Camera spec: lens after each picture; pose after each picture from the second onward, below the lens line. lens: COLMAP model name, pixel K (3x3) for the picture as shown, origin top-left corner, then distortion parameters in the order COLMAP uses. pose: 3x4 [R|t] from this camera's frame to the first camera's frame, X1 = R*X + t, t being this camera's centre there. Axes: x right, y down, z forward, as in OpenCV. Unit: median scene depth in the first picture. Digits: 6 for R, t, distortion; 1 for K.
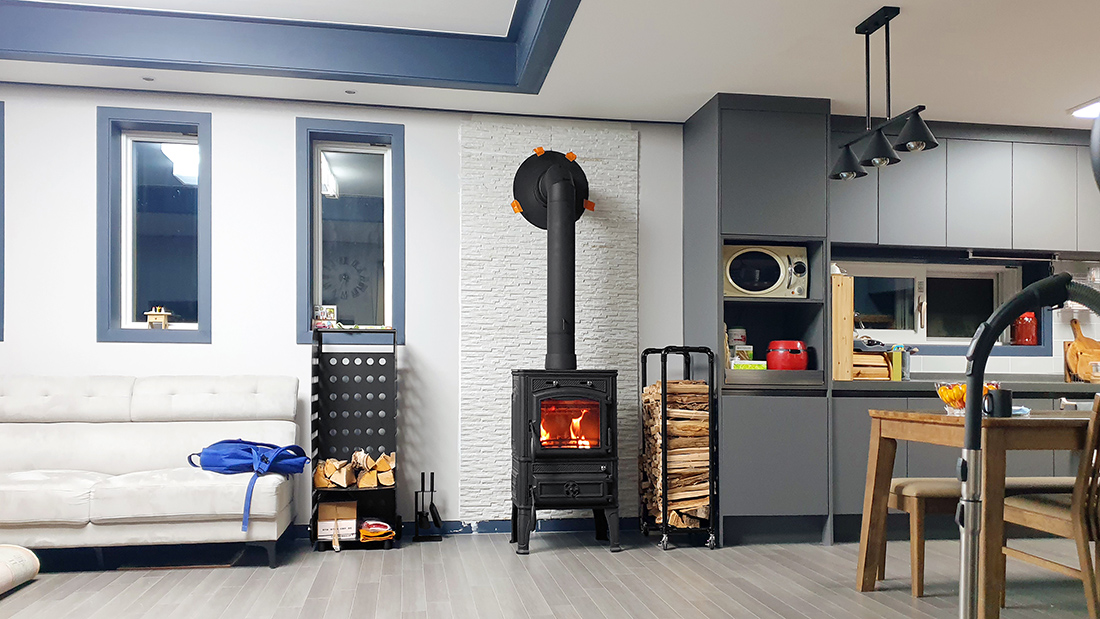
lens RADIAL K [[1067.1, 0, 619.8], [0, 1067.1, 309.8], [0, 0, 1]] dist [0.155264, -0.004766]
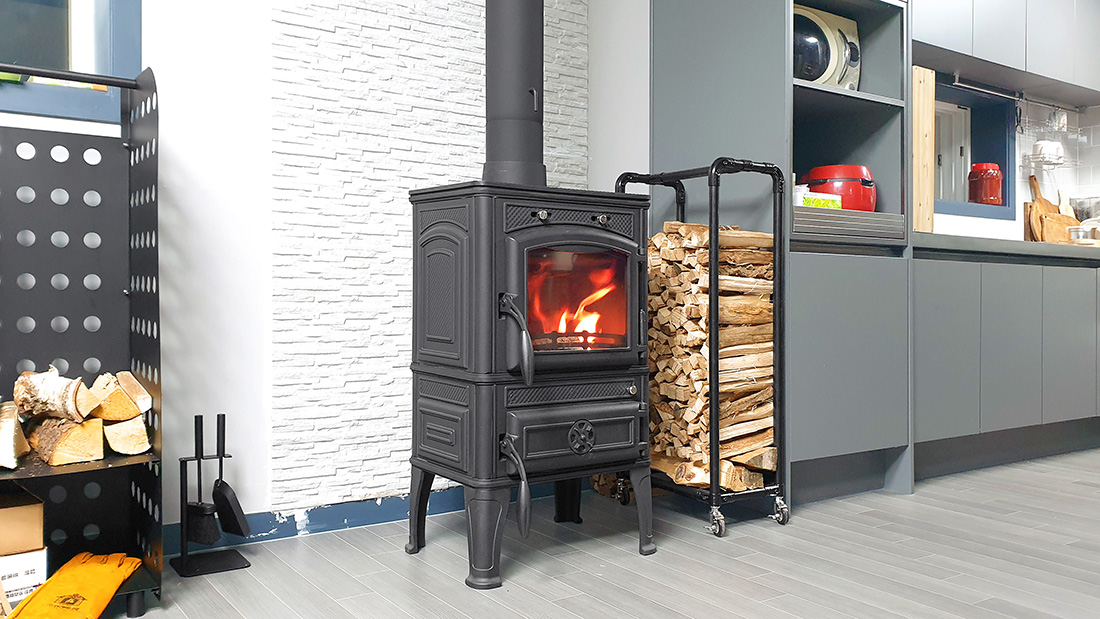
lens RADIAL K [[967.8, 0, 647.1], [0, 967.8, 277.8], [0, 0, 1]] dist [0.011792, -0.001023]
pose [[0.893013, 0.004420, 0.450009, -0.197105], [-0.027437, 0.998626, 0.044638, 0.071576], [-0.449194, -0.052209, 0.891907, 0.564149]]
